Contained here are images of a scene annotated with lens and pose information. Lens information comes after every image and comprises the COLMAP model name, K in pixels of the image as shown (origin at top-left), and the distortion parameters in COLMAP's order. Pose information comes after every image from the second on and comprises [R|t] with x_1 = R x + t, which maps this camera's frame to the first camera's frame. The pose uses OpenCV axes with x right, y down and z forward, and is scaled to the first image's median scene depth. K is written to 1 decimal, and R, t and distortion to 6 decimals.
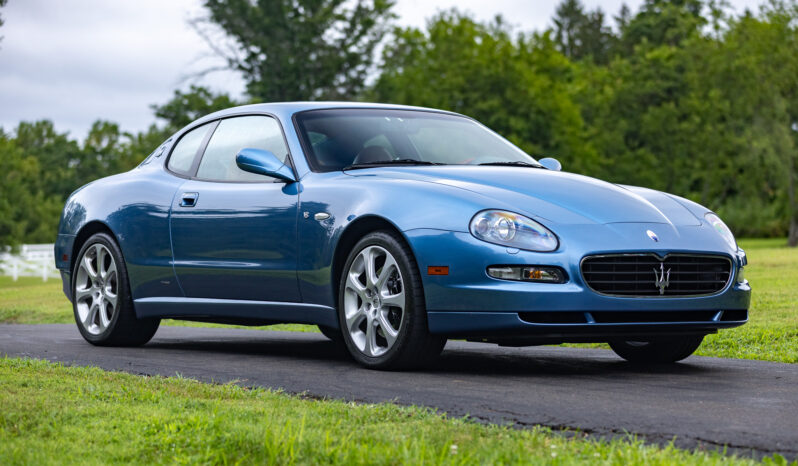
lens RADIAL K [[2124.0, 0, 399.7], [0, 2124.0, 233.3], [0, 0, 1]] dist [-0.038002, 0.000000]
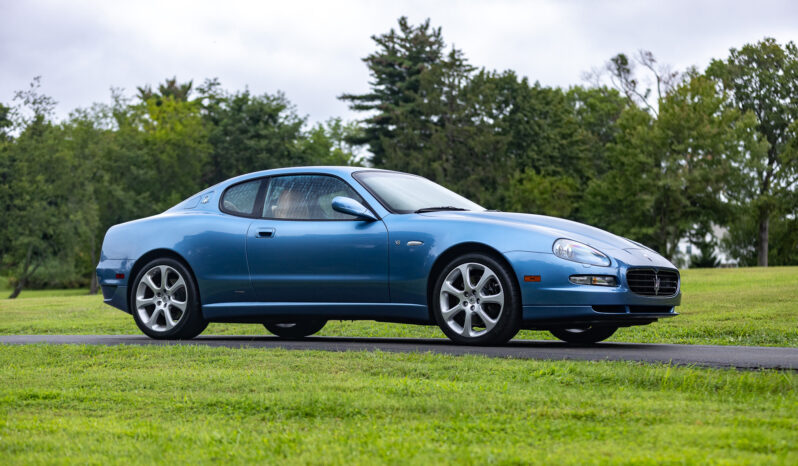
lens RADIAL K [[1597.9, 0, 397.5], [0, 1597.9, 231.5], [0, 0, 1]] dist [-0.013575, 0.000000]
pose [[0.921833, 0.015626, 0.387273, -0.405373], [-0.002280, 0.999388, -0.034897, 0.018846], [-0.387582, 0.031287, 0.921304, -0.009199]]
